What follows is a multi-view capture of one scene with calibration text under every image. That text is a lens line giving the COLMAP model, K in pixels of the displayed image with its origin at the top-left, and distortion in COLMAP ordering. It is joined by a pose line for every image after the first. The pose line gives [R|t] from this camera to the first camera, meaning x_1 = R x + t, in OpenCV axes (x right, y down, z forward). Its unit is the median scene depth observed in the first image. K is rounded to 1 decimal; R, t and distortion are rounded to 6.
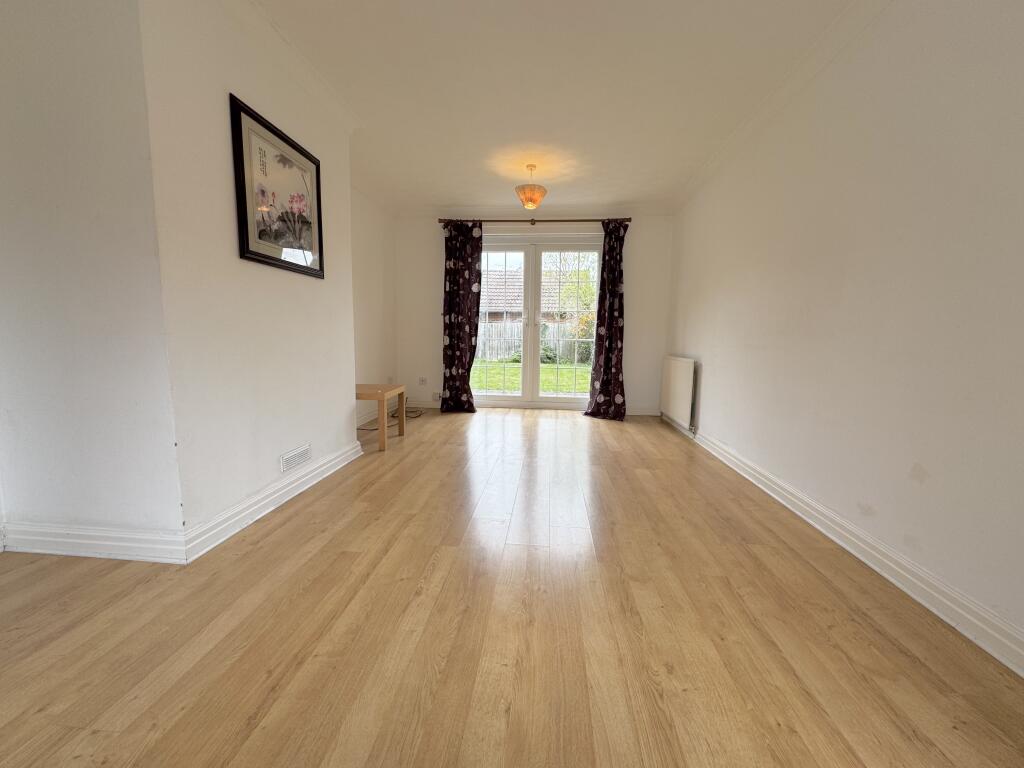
lens RADIAL K [[410.8, 0, 513.8], [0, 410.8, 384.5], [0, 0, 1]] dist [-0.006169, 0.000887]
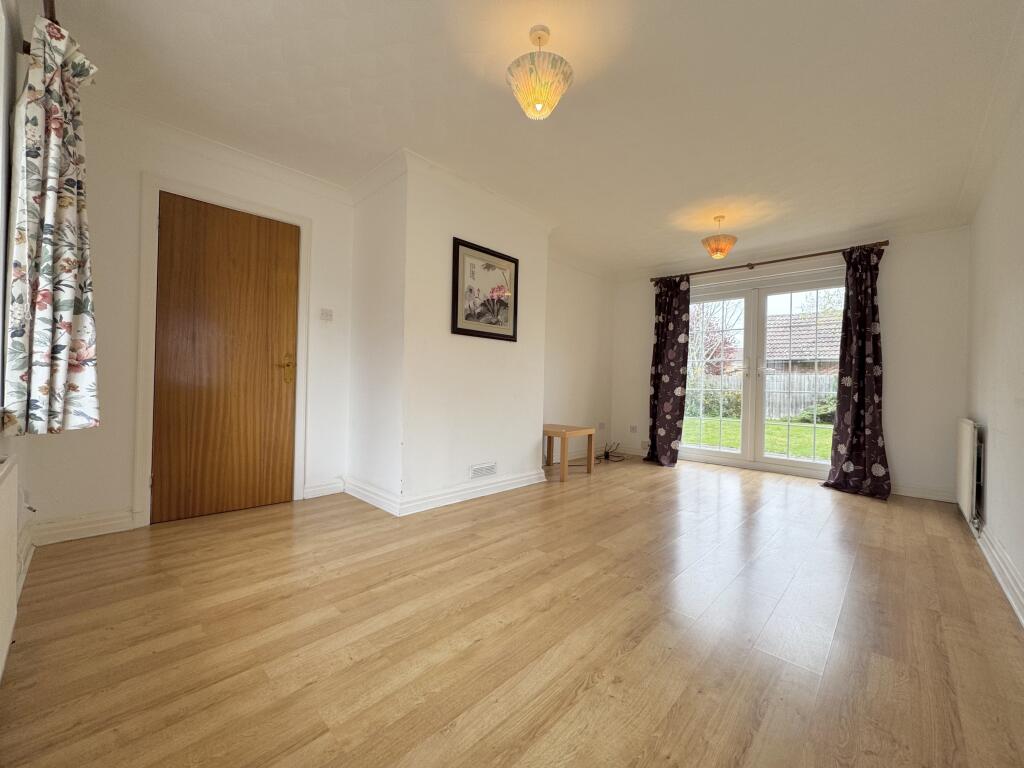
lens RADIAL K [[410.8, 0, 507.8], [0, 410.8, 384.5], [0, 0, 1]] dist [-0.006169, 0.000887]
pose [[0.781089, 0.005604, -0.624394, 0.248415], [-0.085911, 0.991414, -0.098573, 0.013571], [0.618481, 0.130637, 0.774864, -0.037911]]
